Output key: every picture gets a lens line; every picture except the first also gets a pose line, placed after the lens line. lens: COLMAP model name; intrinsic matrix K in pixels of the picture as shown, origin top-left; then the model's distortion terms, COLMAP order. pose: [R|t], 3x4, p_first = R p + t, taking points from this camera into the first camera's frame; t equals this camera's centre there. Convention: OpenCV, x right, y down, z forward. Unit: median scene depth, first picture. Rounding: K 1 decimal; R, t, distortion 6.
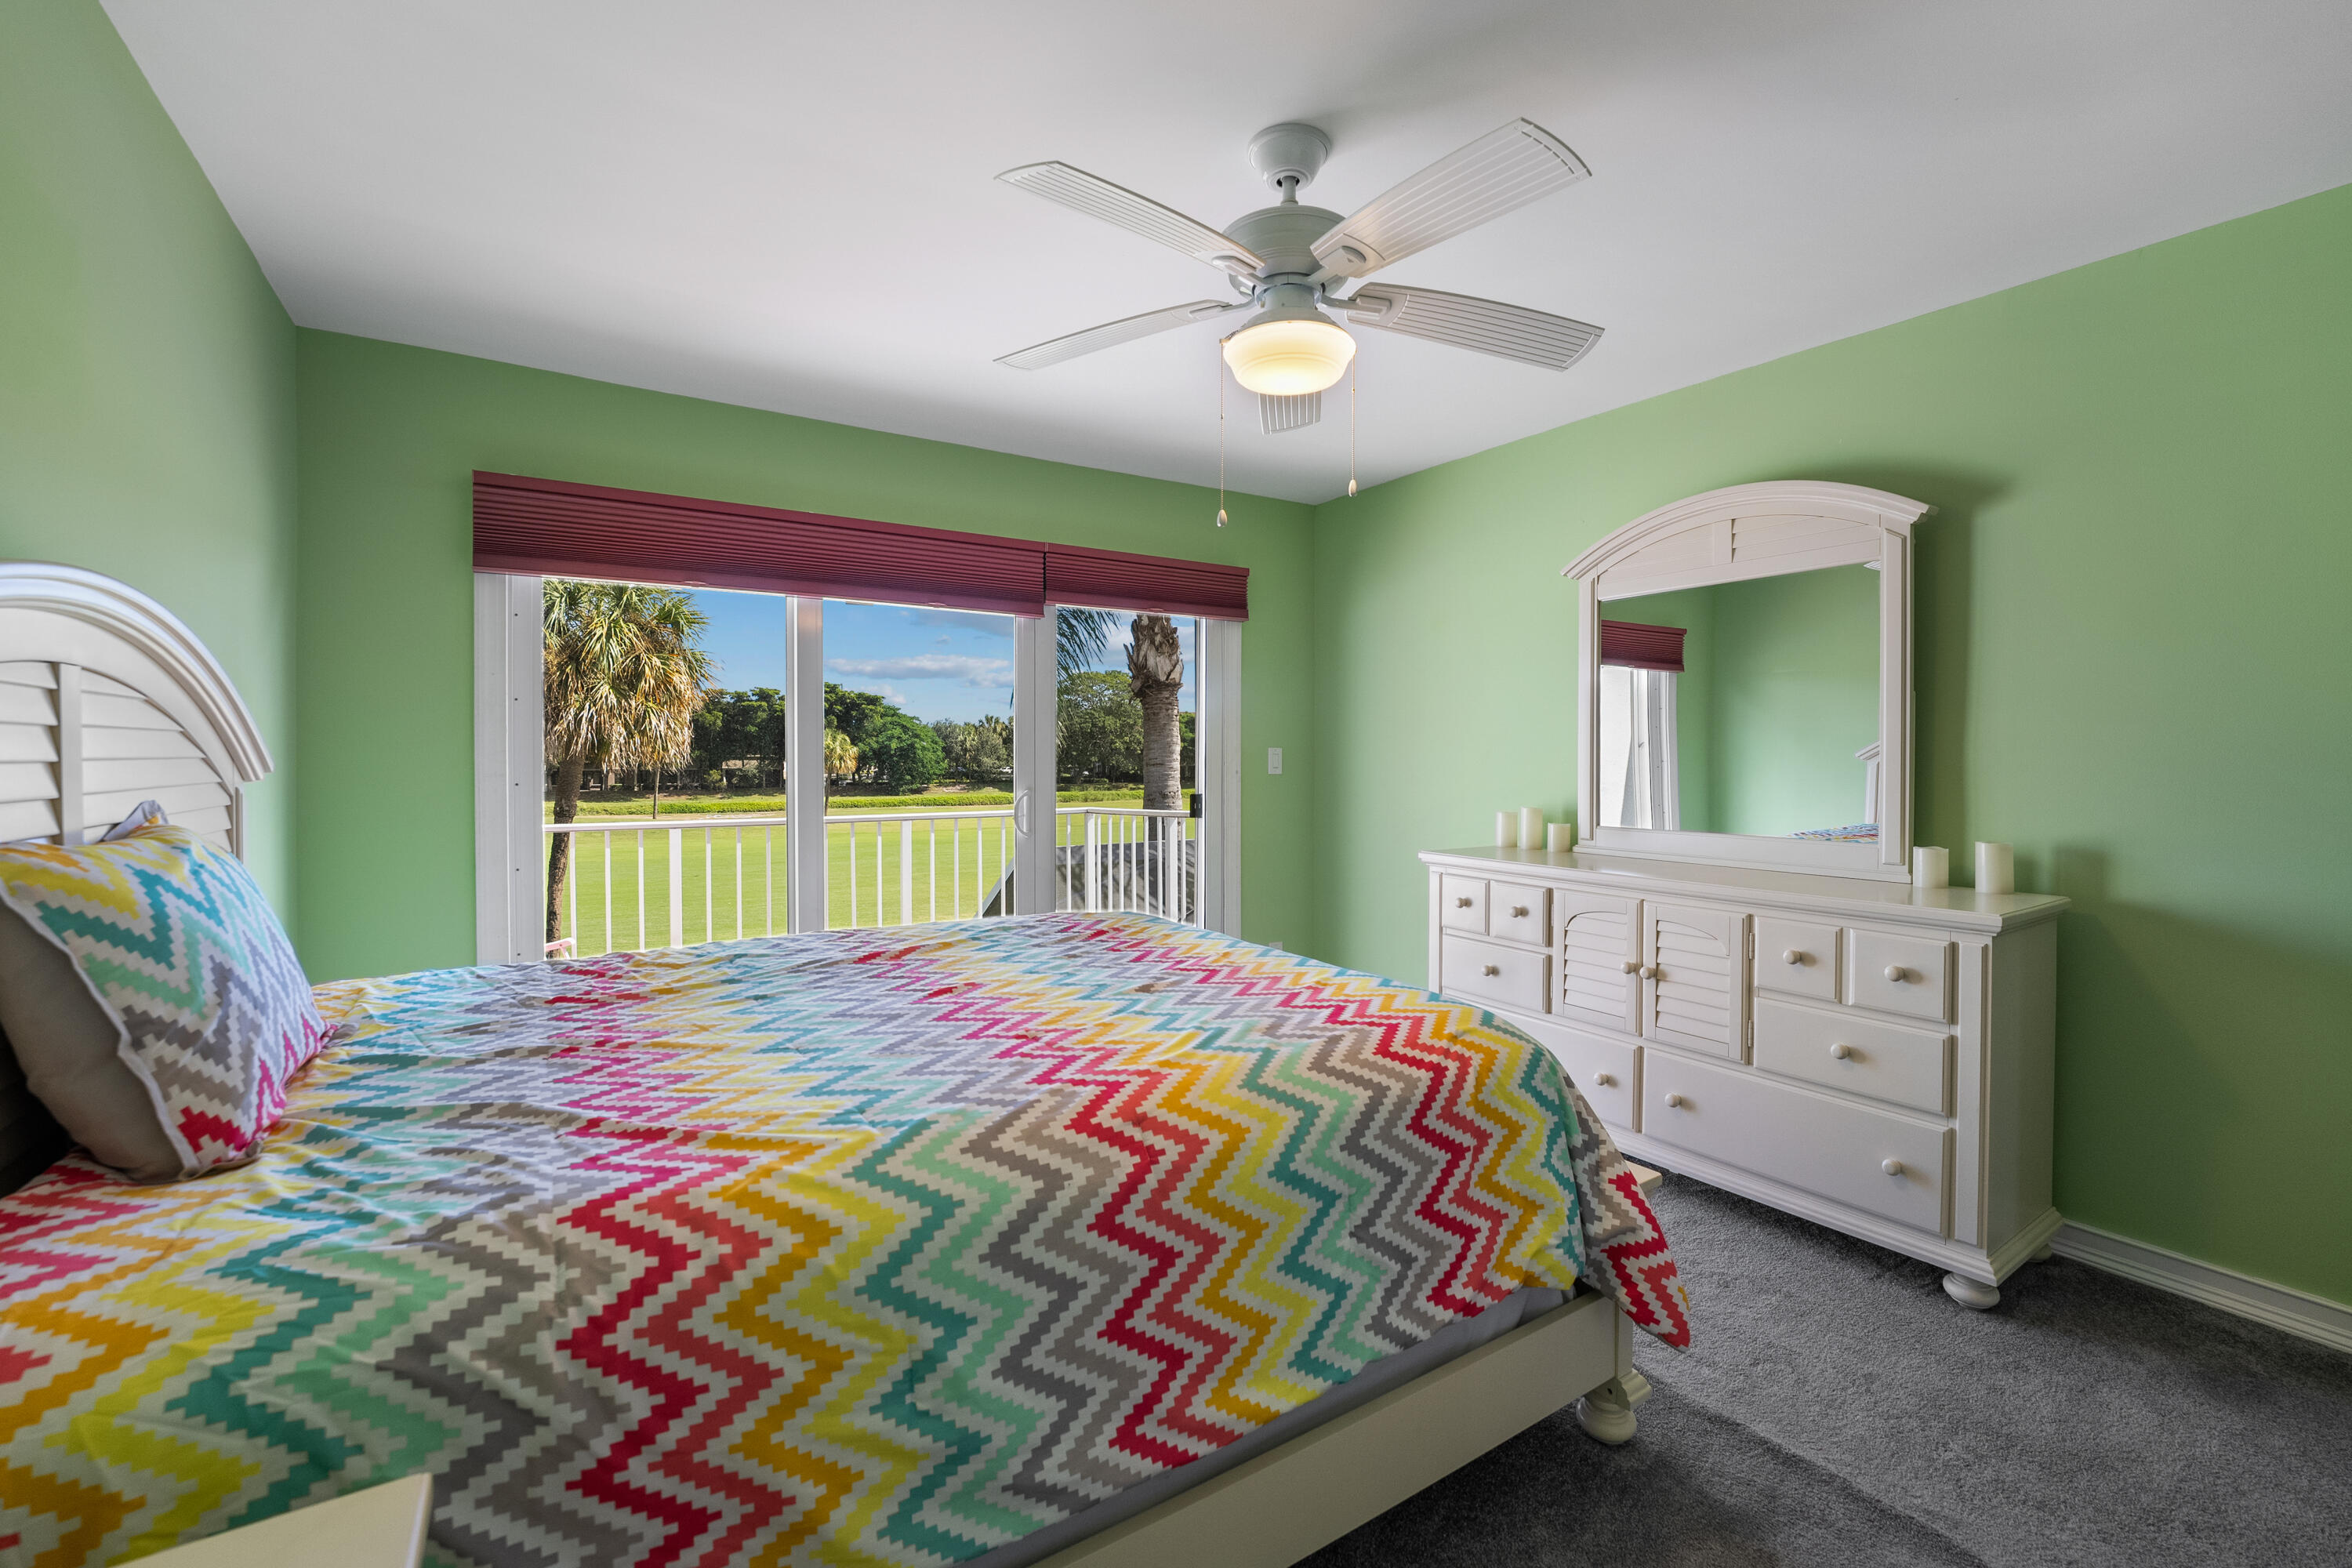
lens RADIAL K [[972.3, 0, 1182.6], [0, 972.3, 765.4], [0, 0, 1]] dist [-0.019703, 0.000098]
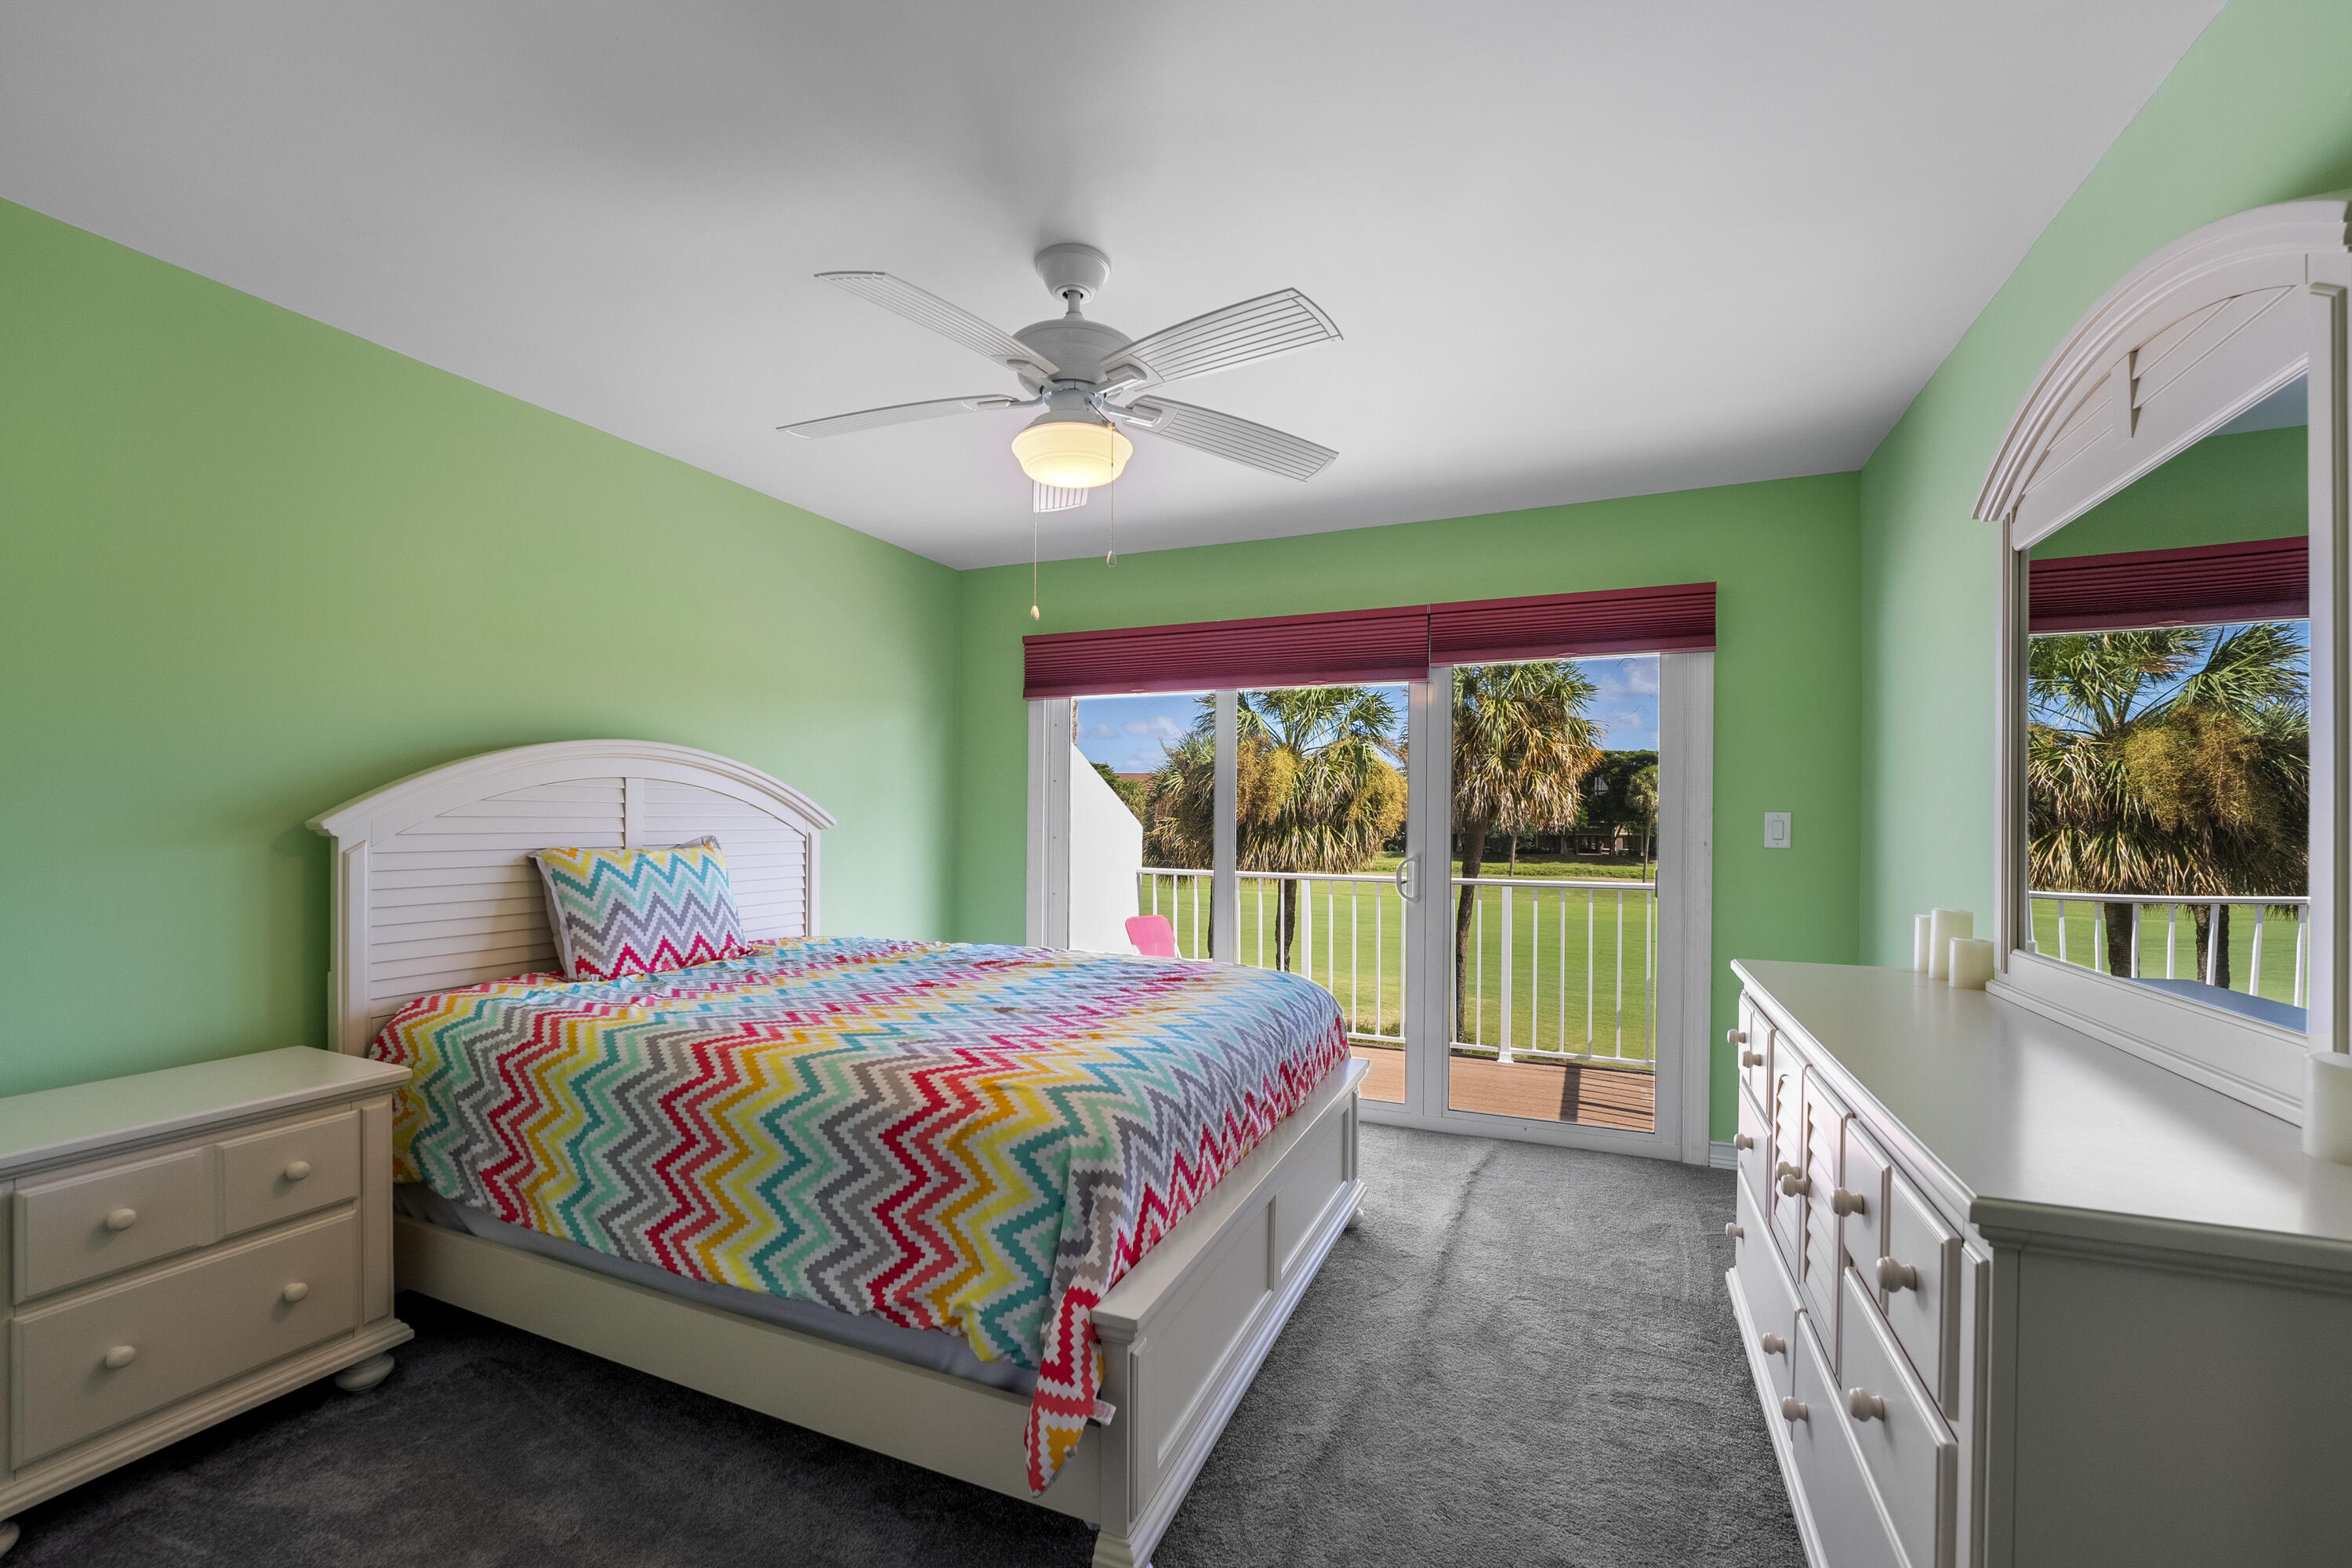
lens RADIAL K [[973.3, 0, 1188.6], [0, 973.3, 815.9], [0, 0, 1]] dist [-0.016187, 0.000119]
pose [[0.556733, 0.001678, -0.830690, 0.194040], [-0.014877, 0.999858, -0.007952, -0.001169], [0.830558, 0.016785, 0.556679, 0.089451]]
